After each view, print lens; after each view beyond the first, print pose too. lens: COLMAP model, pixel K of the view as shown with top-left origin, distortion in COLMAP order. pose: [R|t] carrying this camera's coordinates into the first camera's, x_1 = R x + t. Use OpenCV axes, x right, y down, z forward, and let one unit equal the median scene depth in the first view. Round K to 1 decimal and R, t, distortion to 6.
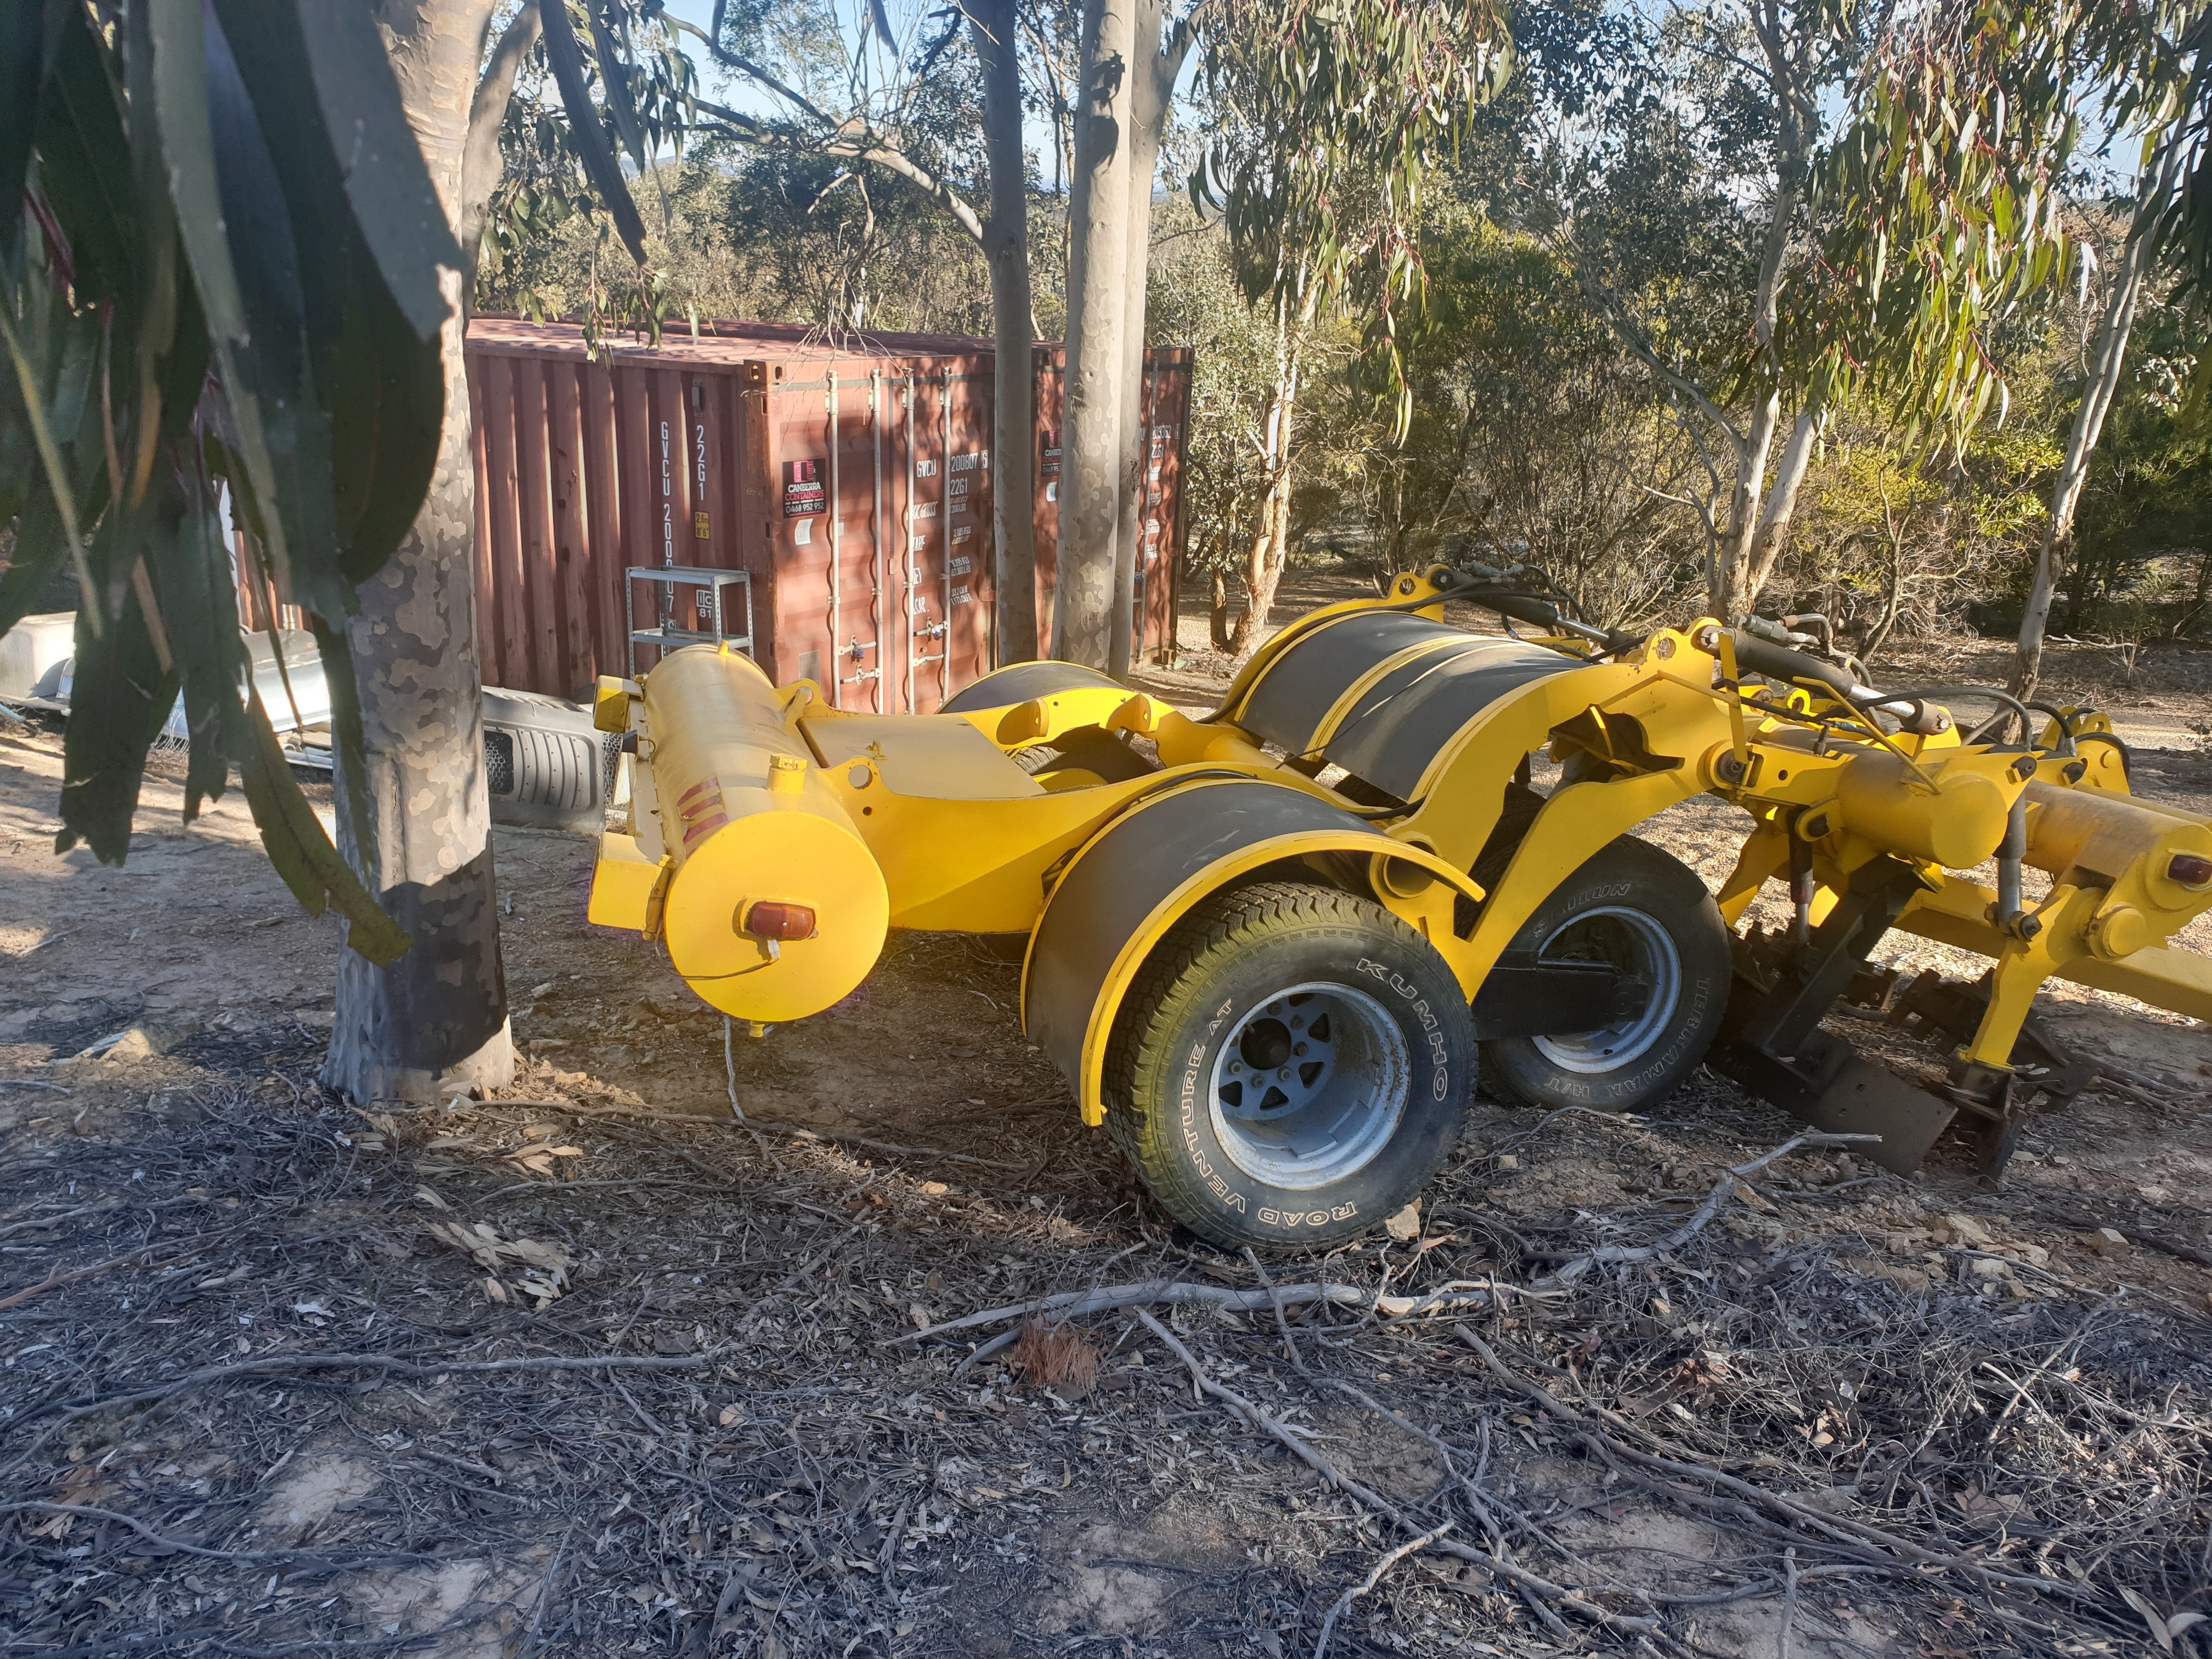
lens RADIAL K [[1679.4, 0, 1104.1], [0, 1679.4, 834.2], [0, 0, 1]] dist [-0.003178, -0.002604]
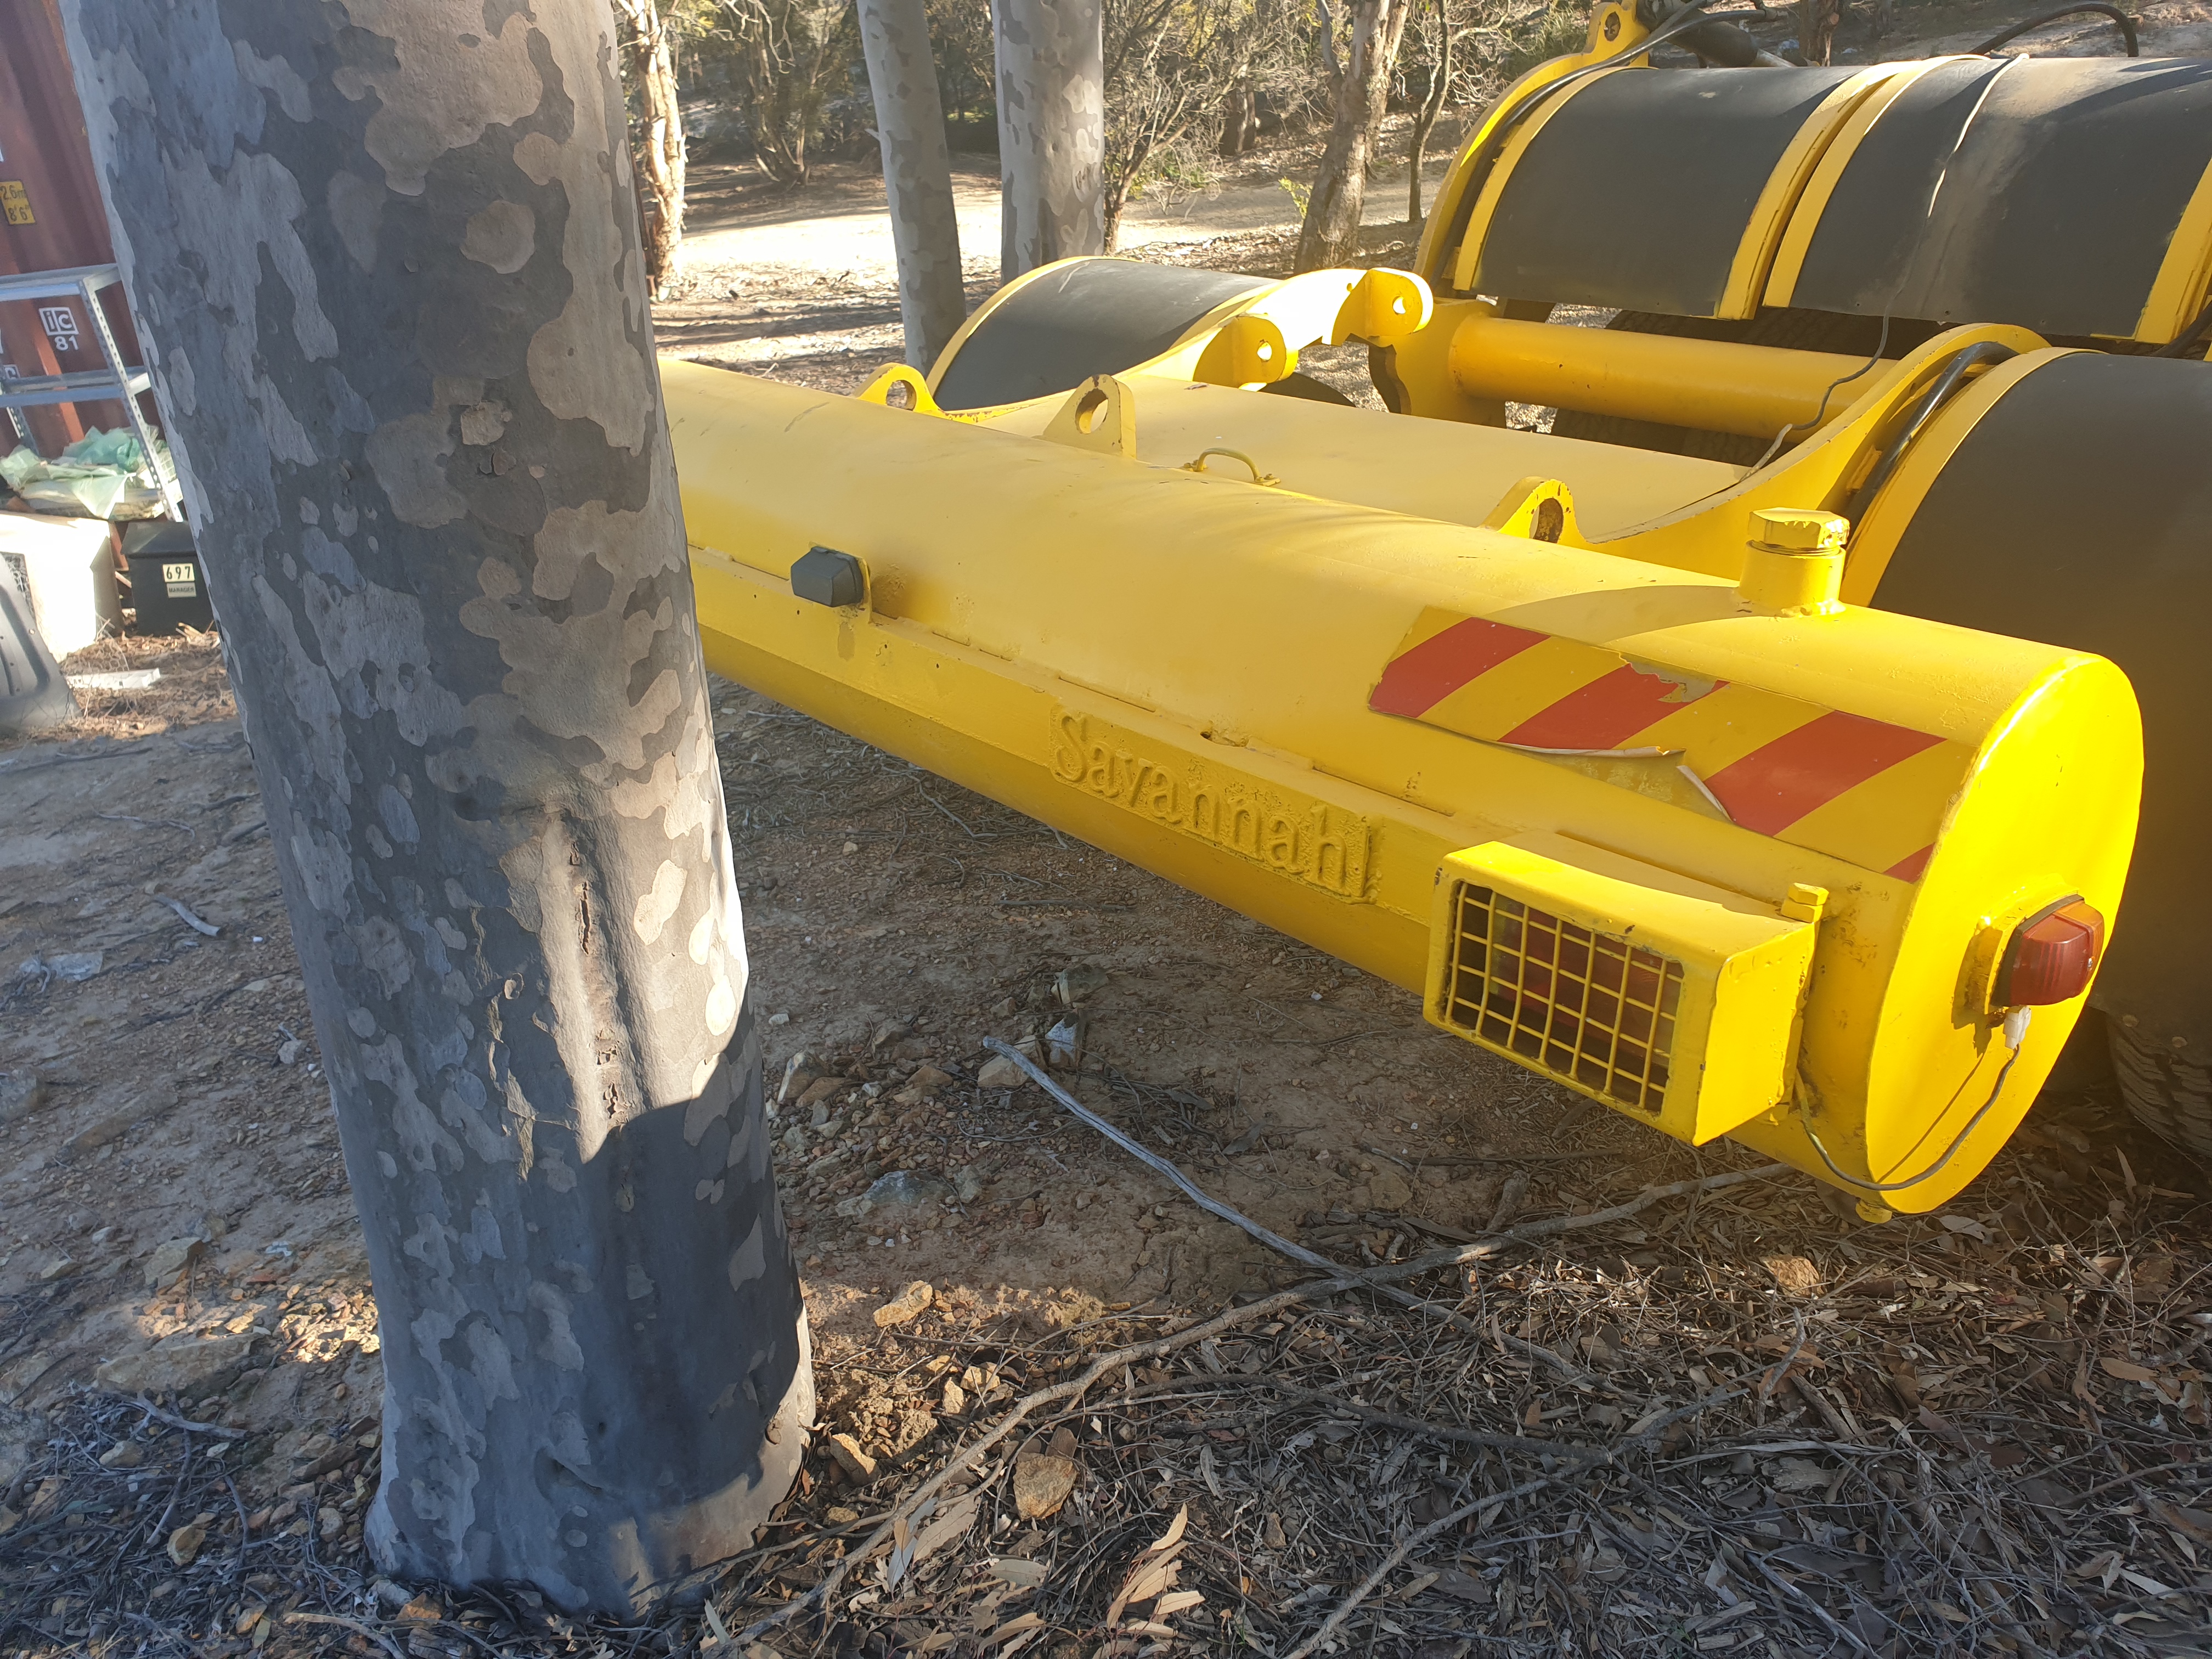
lens RADIAL K [[1679.4, 0, 1105.5], [0, 1679.4, 830.9], [0, 0, 1]] dist [-0.003178, -0.002604]
pose [[0.894539, -0.301622, 0.329885, -0.142119], [0.219832, 0.939458, 0.262856, -0.034193], [-0.389196, -0.162615, 0.906688, 0.212129]]
